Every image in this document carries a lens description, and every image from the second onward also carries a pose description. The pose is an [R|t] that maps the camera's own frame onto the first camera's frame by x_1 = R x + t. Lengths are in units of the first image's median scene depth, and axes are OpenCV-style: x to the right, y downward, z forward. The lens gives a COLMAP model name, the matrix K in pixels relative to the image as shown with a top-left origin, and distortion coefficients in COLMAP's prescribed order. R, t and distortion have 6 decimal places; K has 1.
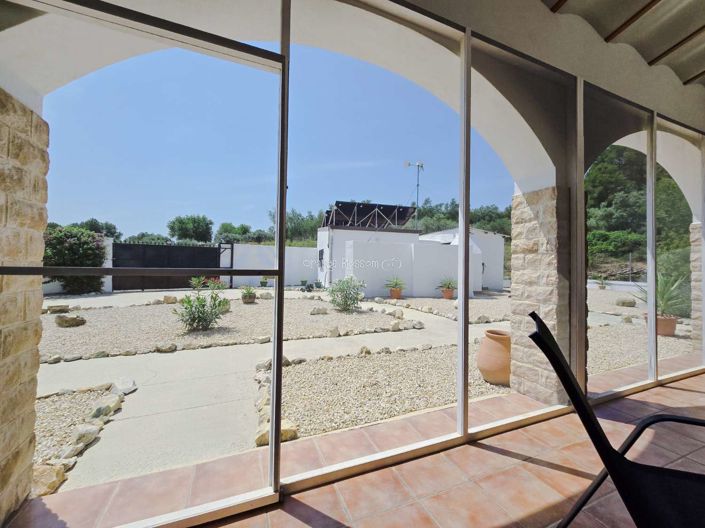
lens RADIAL K [[292.4, 0, 364.8], [0, 292.4, 258.0], [0, 0, 1]] dist [-0.000220, 0.000132]
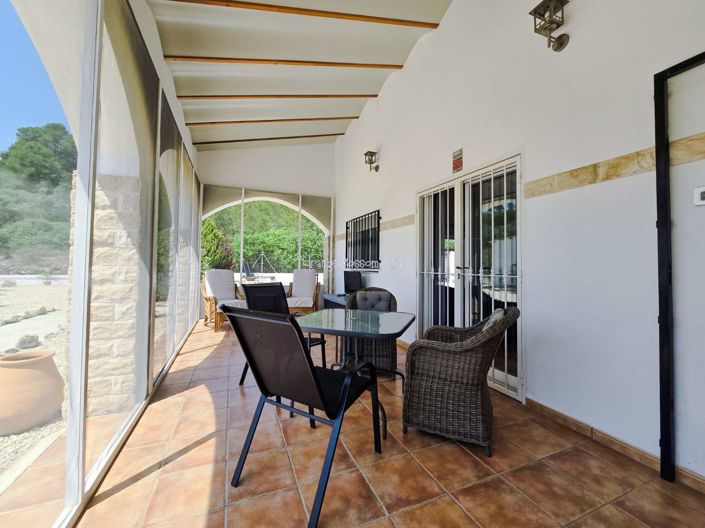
lens RADIAL K [[285.4, 0, 353.1], [0, 285.4, 257.1], [0, 0, 1]] dist [-0.002677, -0.000025]
pose [[0.025512, 0.014691, 0.999567, -0.054104], [-0.035115, 0.999288, -0.013790, 0.000288], [-0.999058, -0.034748, 0.026010, 0.055179]]
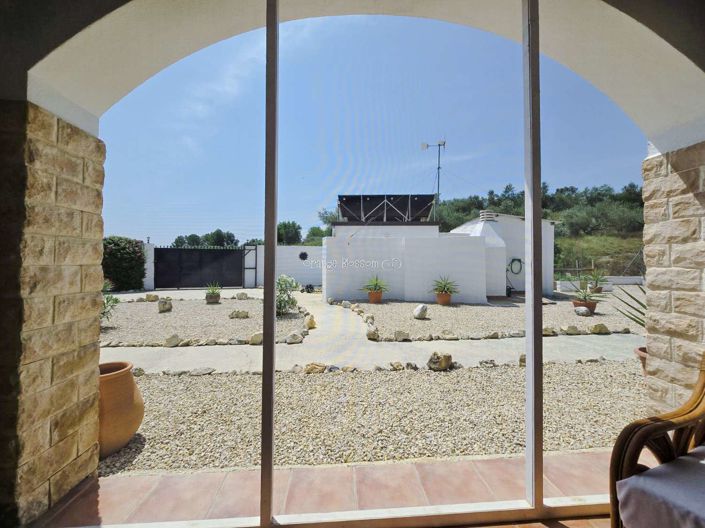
lens RADIAL K [[297.5, 0, 354.4], [0, 297.5, 258.1], [0, 0, 1]] dist [0.000053, 0.000000]
pose [[0.944482, -0.019301, -0.327996, 0.326896], [0.019417, 0.999807, -0.002923, 0.010015], [0.327989, -0.003607, 0.944675, 0.160775]]
